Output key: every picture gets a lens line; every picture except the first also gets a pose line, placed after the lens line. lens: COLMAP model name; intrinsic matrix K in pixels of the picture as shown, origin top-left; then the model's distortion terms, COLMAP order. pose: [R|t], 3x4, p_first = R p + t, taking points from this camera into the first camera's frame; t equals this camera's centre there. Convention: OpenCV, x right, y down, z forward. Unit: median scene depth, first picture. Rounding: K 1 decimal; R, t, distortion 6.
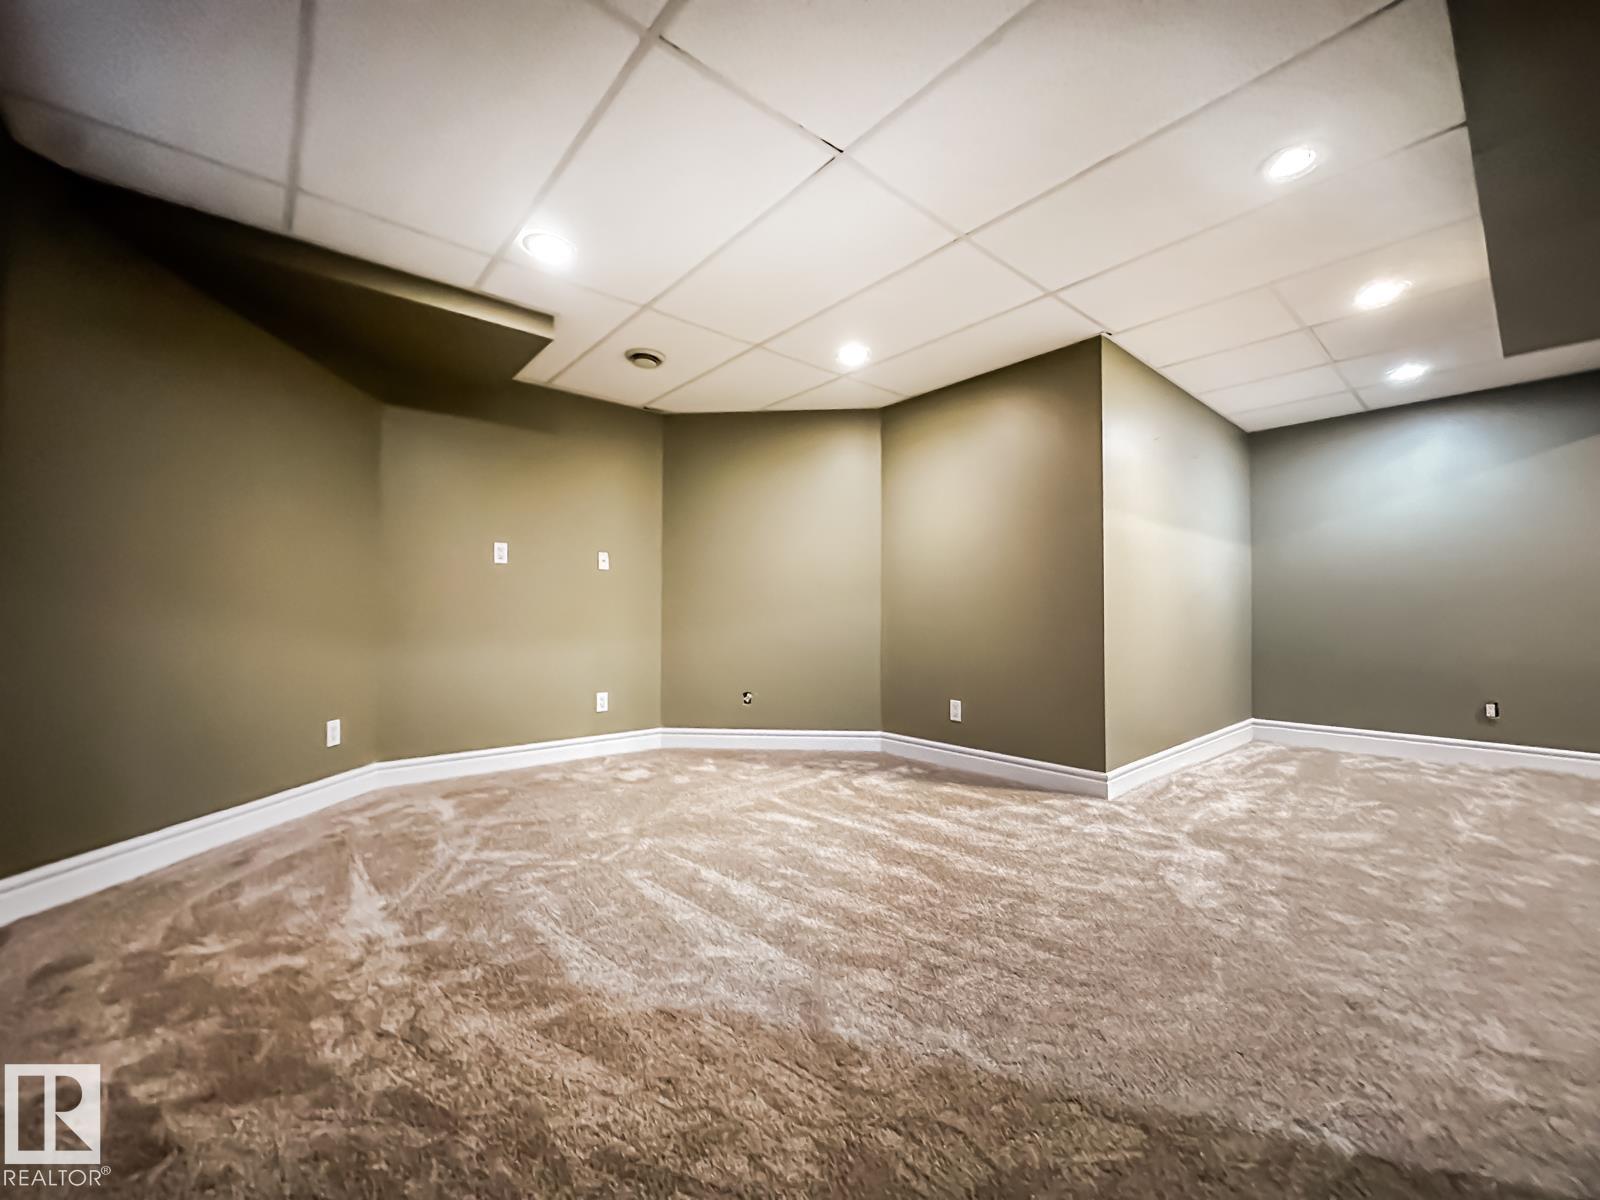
lens RADIAL K [[626.8, 0, 800.0], [0, 626.8, 600.0], [0, 0, 1]] dist [0.000450, -0.000002]
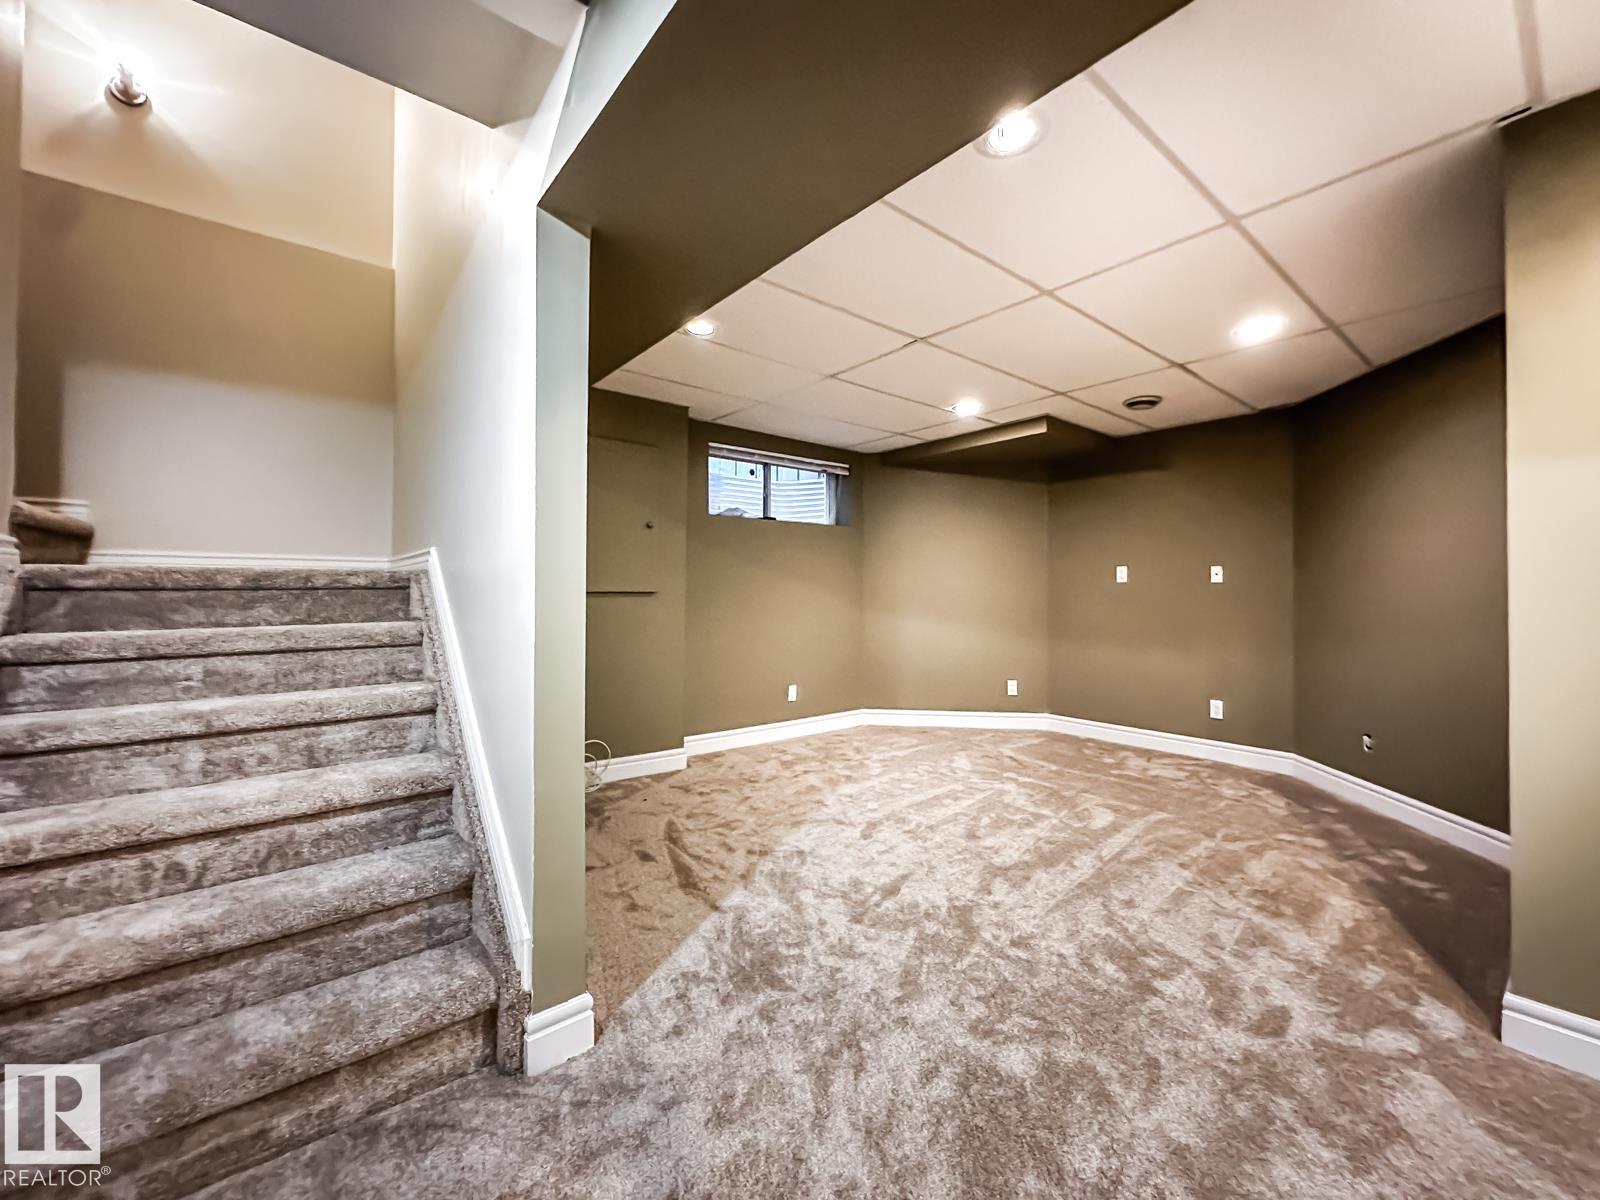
lens RADIAL K [[642.3, 0, 800.0], [0, 642.3, 600.0], [0, 0, 1]] dist [-0.000270, -0.000102]
pose [[-0.028489, -0.002283, -0.999591, 1.070863], [0.009667, 0.999950, -0.002559, -0.021429], [0.999547, -0.009736, -0.028466, 0.525829]]
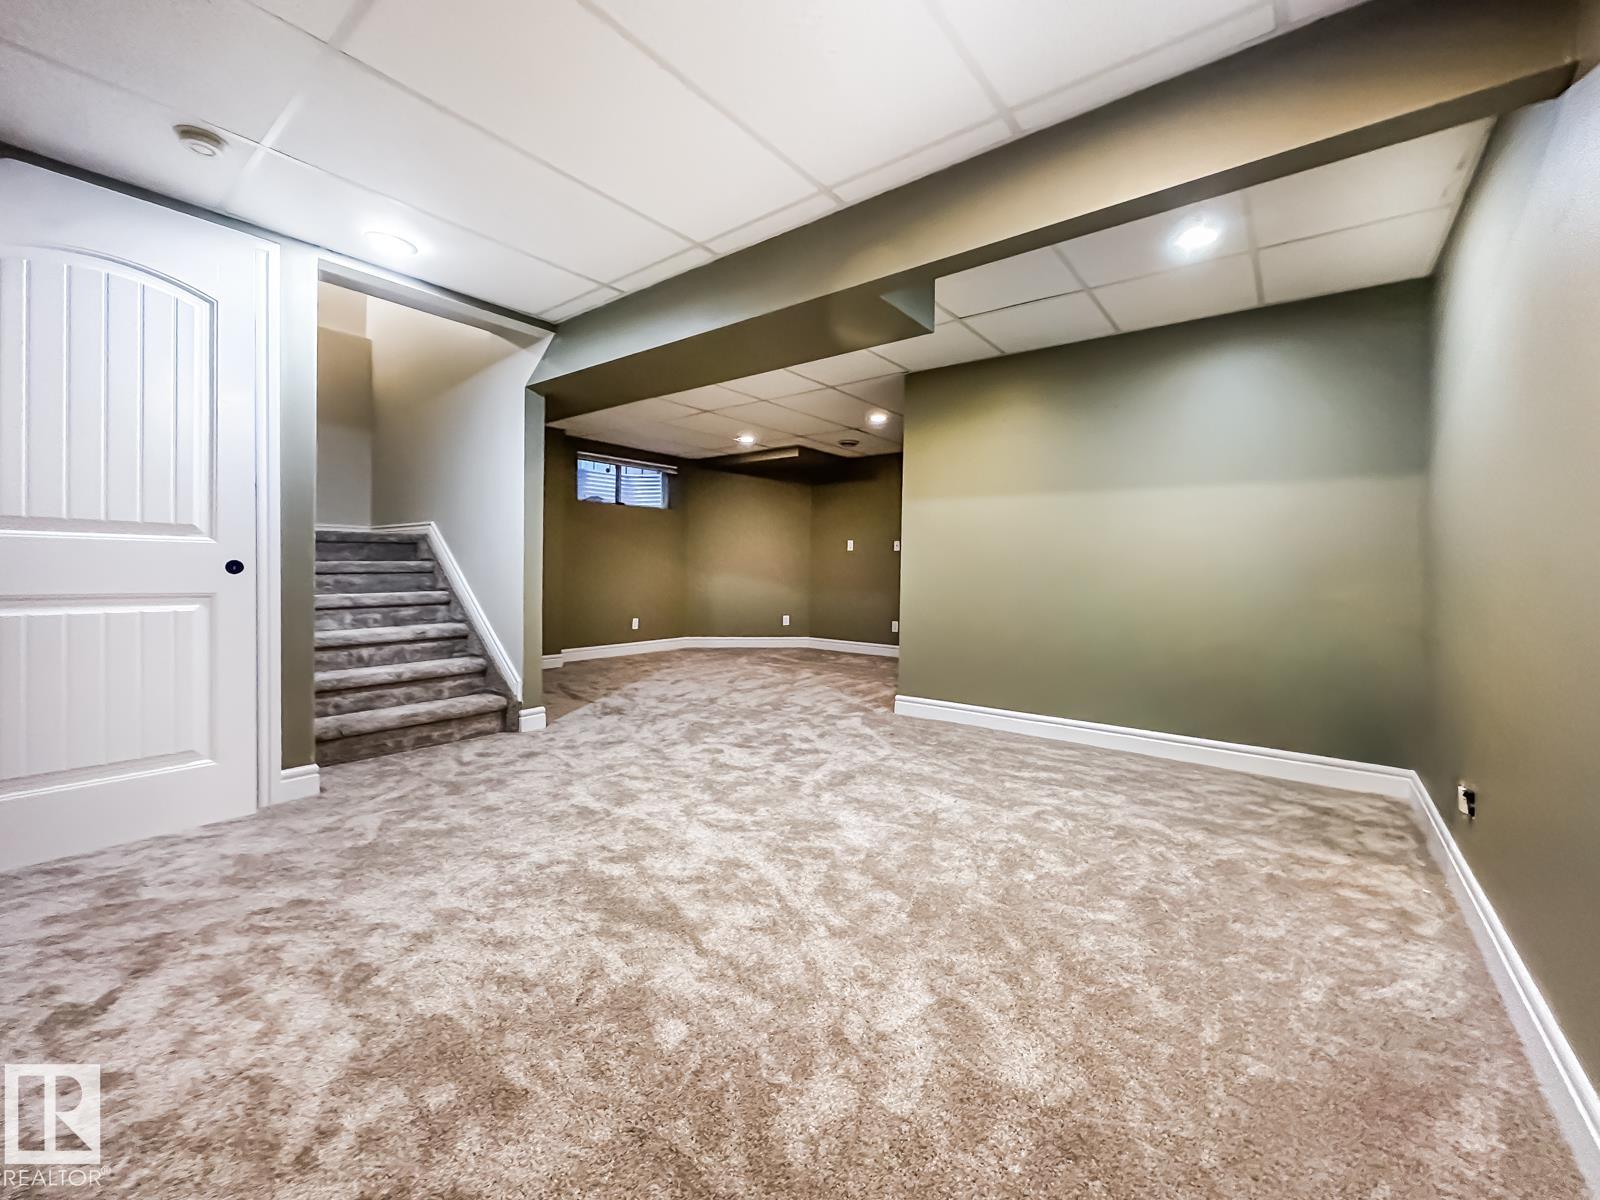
lens RADIAL K [[645.3, 0, 784.4], [0, 645.3, 567.5], [0, 0, 1]] dist [0.000692, 0.000036]
pose [[0.174858, -0.012311, -0.984517, 1.808288], [0.004325, 0.999922, -0.011735, 0.027742], [0.984584, -0.002206, 0.174898, 0.577994]]
